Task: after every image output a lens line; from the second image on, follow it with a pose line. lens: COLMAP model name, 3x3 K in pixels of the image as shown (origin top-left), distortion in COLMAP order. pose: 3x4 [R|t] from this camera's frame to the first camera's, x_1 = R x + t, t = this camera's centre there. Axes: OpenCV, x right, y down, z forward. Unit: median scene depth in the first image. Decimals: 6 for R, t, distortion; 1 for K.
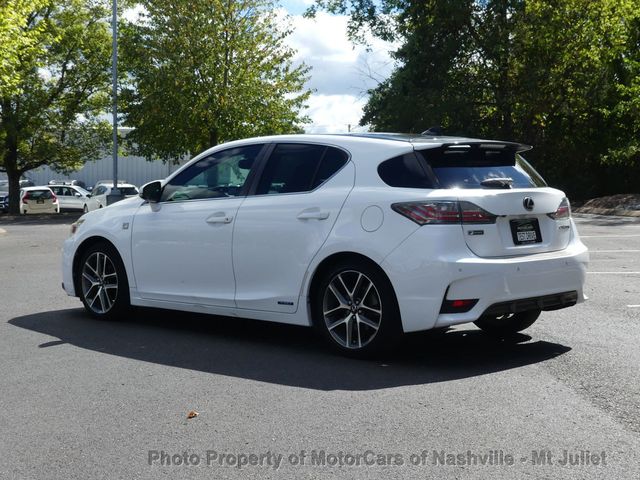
lens RADIAL K [[1065.1, 0, 325.0], [0, 1065.1, 238.3], [0, 0, 1]] dist [-0.071080, 0.000000]
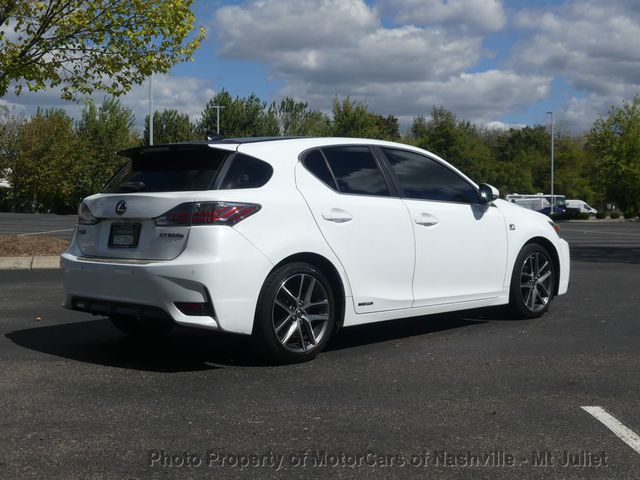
lens RADIAL K [[919.1, 0, 317.2], [0, 919.1, 237.6], [0, 0, 1]] dist [0.004644, 0.000000]
pose [[-0.032302, 0.043066, -0.998550, 1.034605], [-0.045894, 0.997954, 0.044524, -0.050690], [0.998424, 0.047266, -0.030259, 1.200725]]
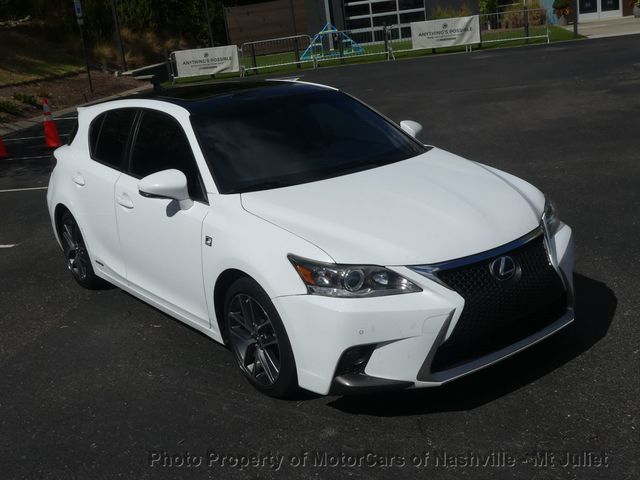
lens RADIAL K [[772.0, 0, 331.0], [0, 772.0, 235.6], [0, 0, 1]] dist [-0.000773, 0.000000]
pose [[-0.980034, 0.053310, 0.191551, -0.255647], [0.113616, 0.940760, 0.319473, -0.209391], [-0.163173, 0.334857, -0.928033, 1.932196]]
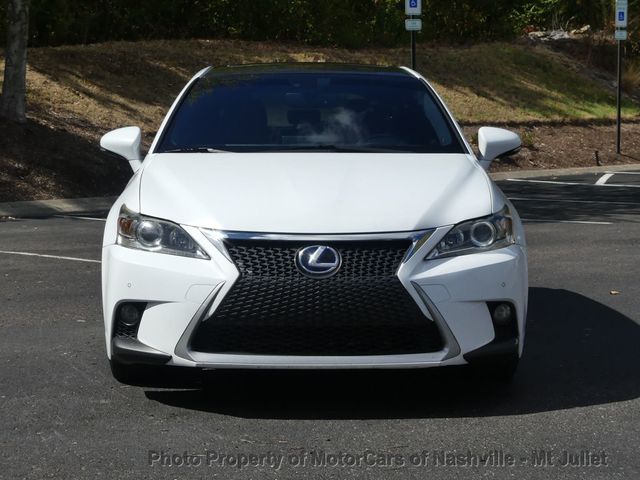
lens RADIAL K [[1526.6, 0, 322.9], [0, 1526.6, 238.8], [0, 0, 1]] dist [-0.020686, 0.000000]
pose [[-0.704576, -0.056879, 0.707346, -0.885655], [0.042075, 0.991680, 0.121653, -0.121541], [-0.708381, 0.115476, -0.696321, 2.028405]]
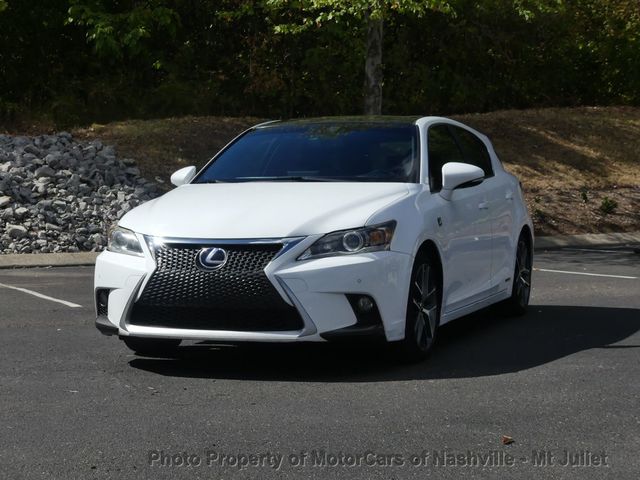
lens RADIAL K [[1389.8, 0, 318.1], [0, 1389.8, 239.8], [0, 0, 1]] dist [0.028481, 0.000000]
pose [[-0.393371, -0.031758, 0.918831, -1.271101], [0.063205, 0.996105, 0.061489, -0.077751], [-0.917205, 0.082263, -0.389831, 1.762830]]
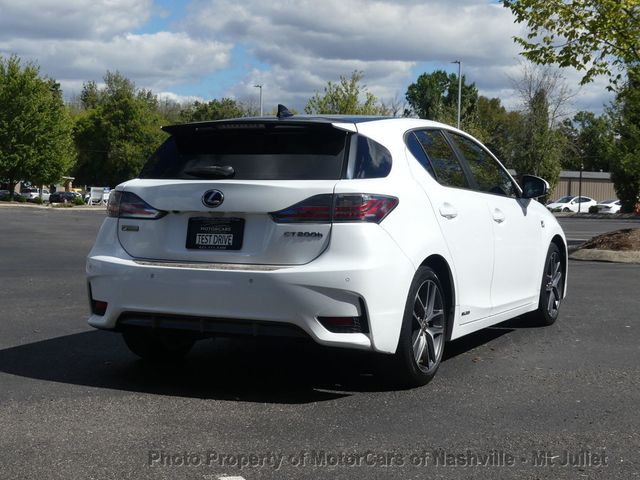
lens RADIAL K [[1082.7, 0, 318.6], [0, 1082.7, 240.8], [0, 0, 1]] dist [0.009108, 0.000000]
pose [[0.294668, 0.055164, -0.954006, 0.971043], [-0.063225, 0.997270, 0.038137, -0.036417], [0.953506, 0.049080, 0.297351, 0.832182]]
